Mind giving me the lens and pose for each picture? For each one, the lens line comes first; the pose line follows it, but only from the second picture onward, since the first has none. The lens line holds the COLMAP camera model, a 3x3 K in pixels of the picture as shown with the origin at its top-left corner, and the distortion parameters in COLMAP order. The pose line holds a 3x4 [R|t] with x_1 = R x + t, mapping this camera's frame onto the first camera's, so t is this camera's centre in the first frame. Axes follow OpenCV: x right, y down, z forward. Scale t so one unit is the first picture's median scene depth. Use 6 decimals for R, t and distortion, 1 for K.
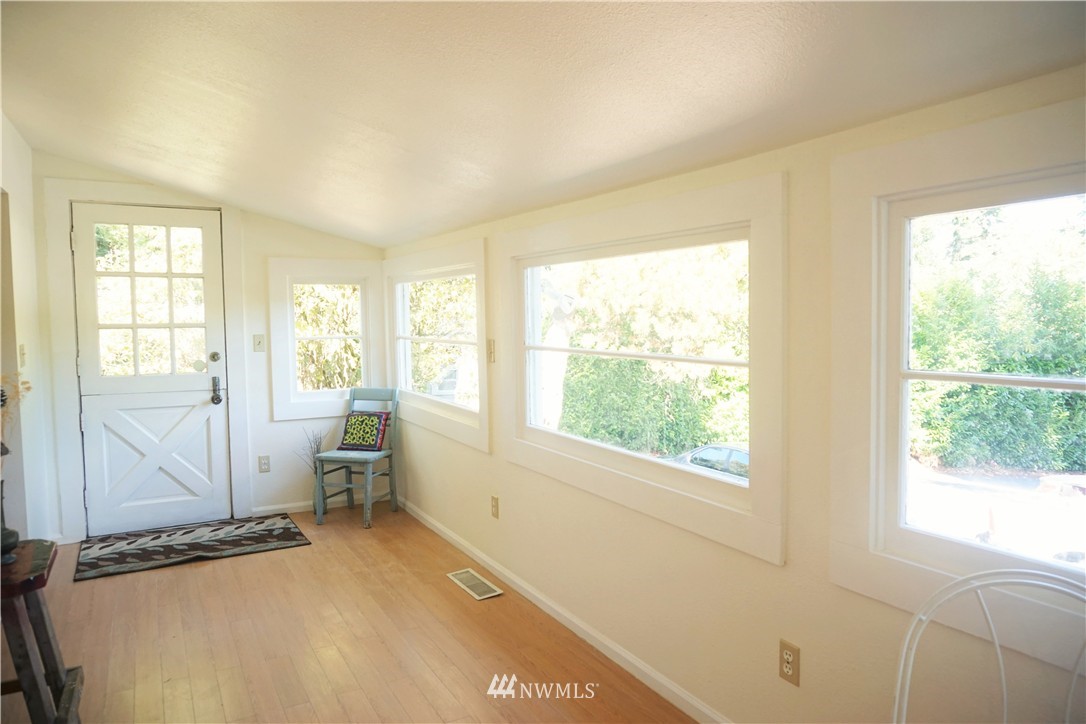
lens RADIAL K [[720.3, 0, 541.8], [0, 720.3, 329.4], [0, 0, 1]] dist [-0.043163, 0.003460]
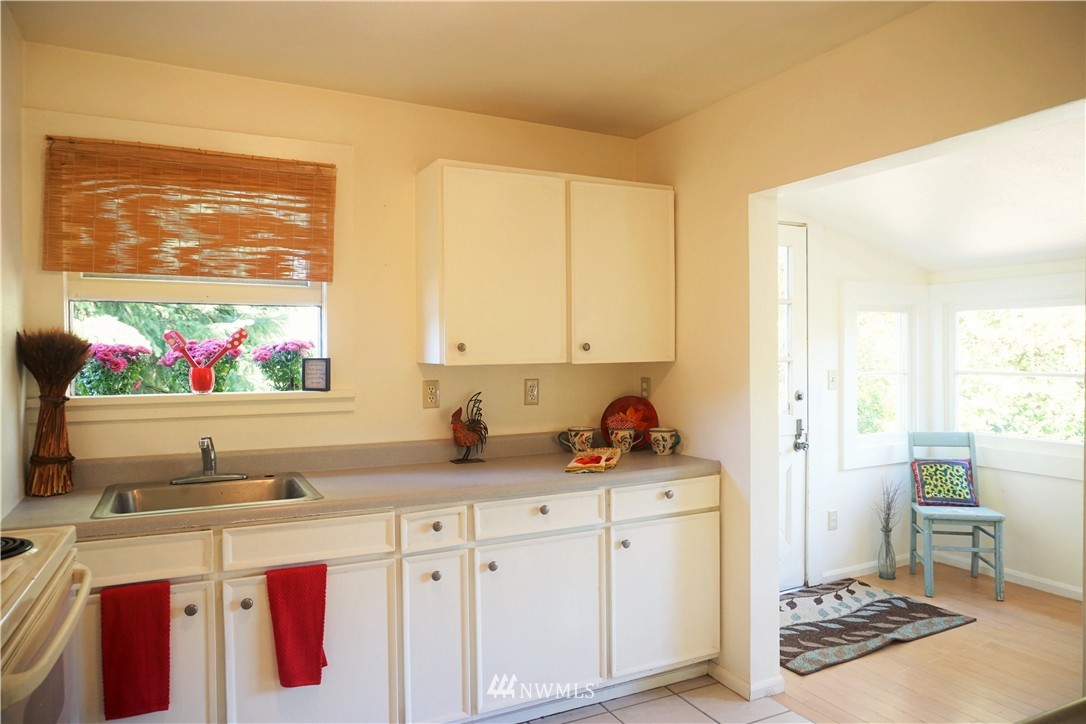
lens RADIAL K [[719.6, 0, 539.2], [0, 719.6, 365.3], [0, 0, 1]] dist [-0.058568, 0.042100]
pose [[0.998740, -0.000418, -0.050181, -0.783053], [0.000386, 1.000000, -0.000657, 0.002115], [0.050181, 0.000637, 0.998740, 0.147011]]
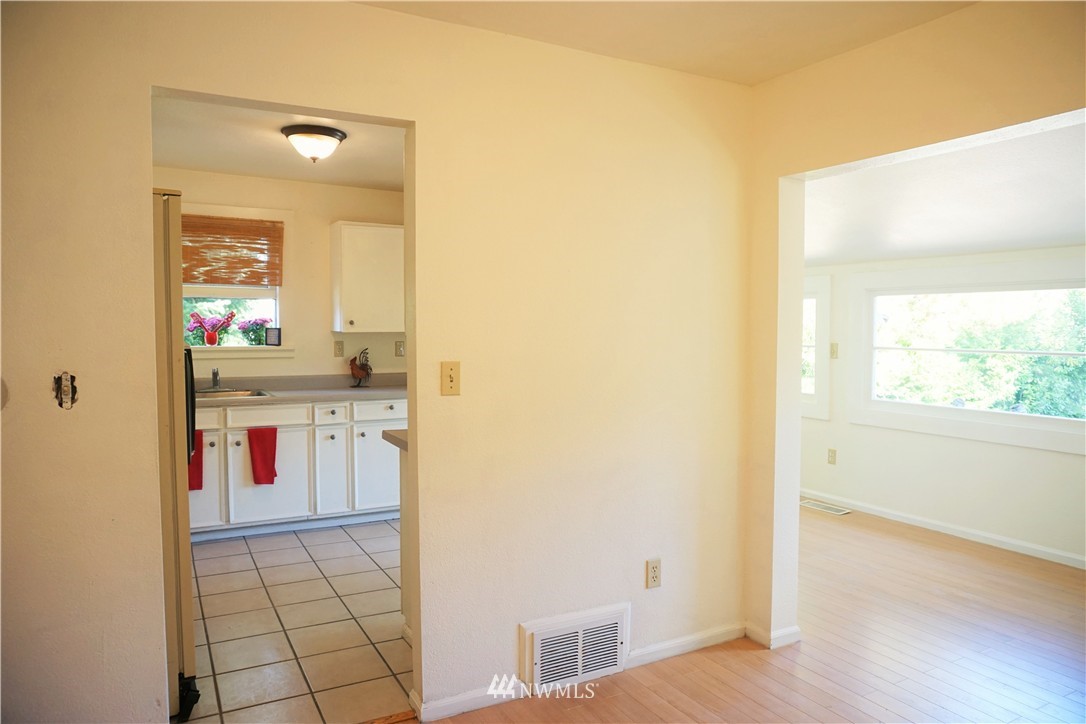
lens RADIAL K [[719.6, 0, 539.2], [0, 719.6, 365.3], [0, 0, 1]] dist [-0.058568, 0.042100]
pose [[0.999939, 0.008613, -0.006982, -0.567632], [-0.008380, 0.999428, 0.032756, 0.014624], [0.007260, -0.032695, 0.999439, -0.396818]]
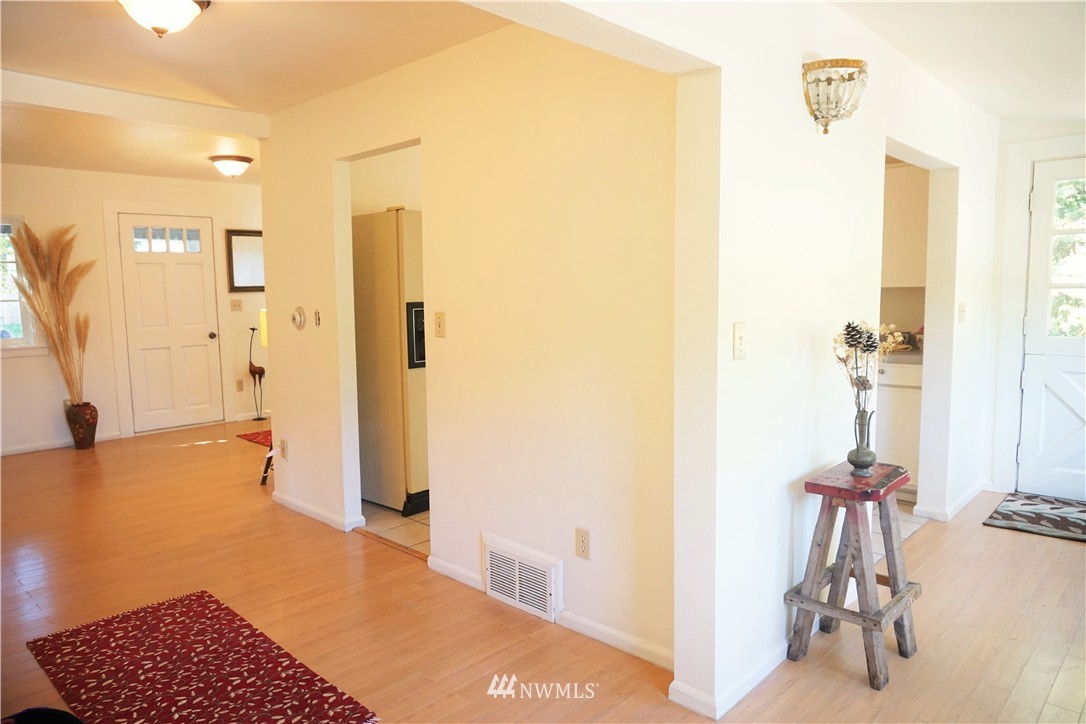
lens RADIAL K [[719.6, 0, 539.2], [0, 719.6, 365.3], [0, 0, 1]] dist [-0.058568, 0.042100]
pose [[0.301274, 0.110486, -0.947115, 0.103776], [-0.006313, 0.993474, 0.113886, -0.000005], [0.953517, -0.028332, 0.300005, 0.036378]]
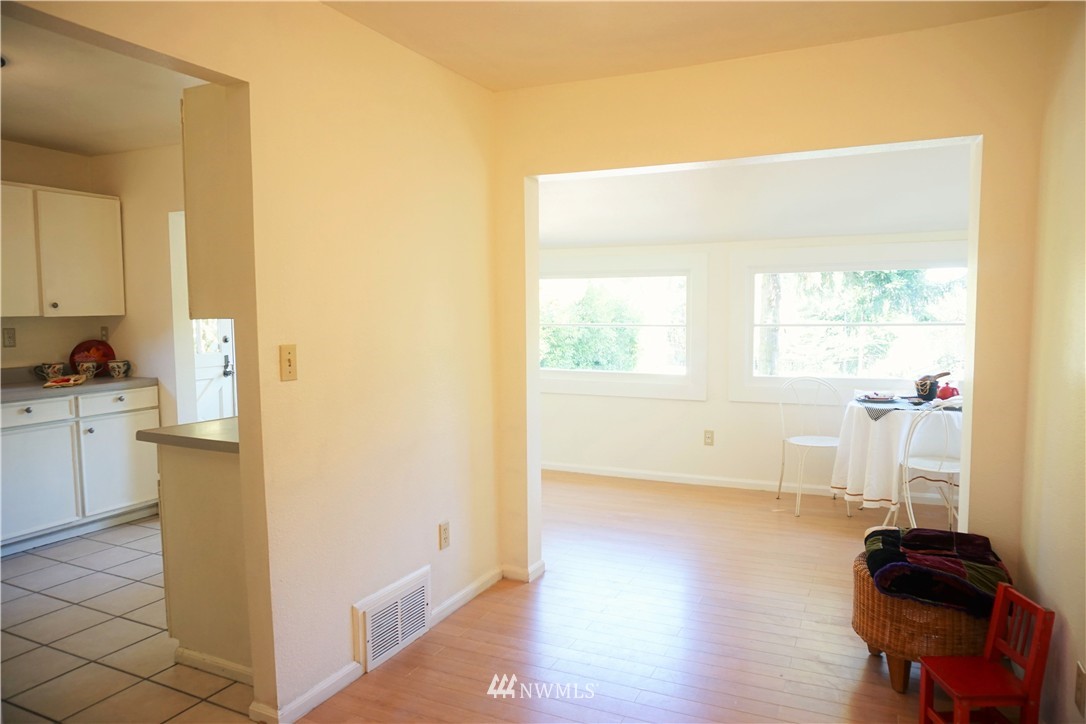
lens RADIAL K [[719.6, 0, 539.2], [0, 719.6, 365.3], [0, 0, 1]] dist [-0.058568, 0.042100]
pose [[0.814952, -0.041939, 0.578009, -0.795414], [0.009695, 0.998225, 0.058759, 0.016547], [-0.579447, -0.042281, 0.813912, -0.373505]]
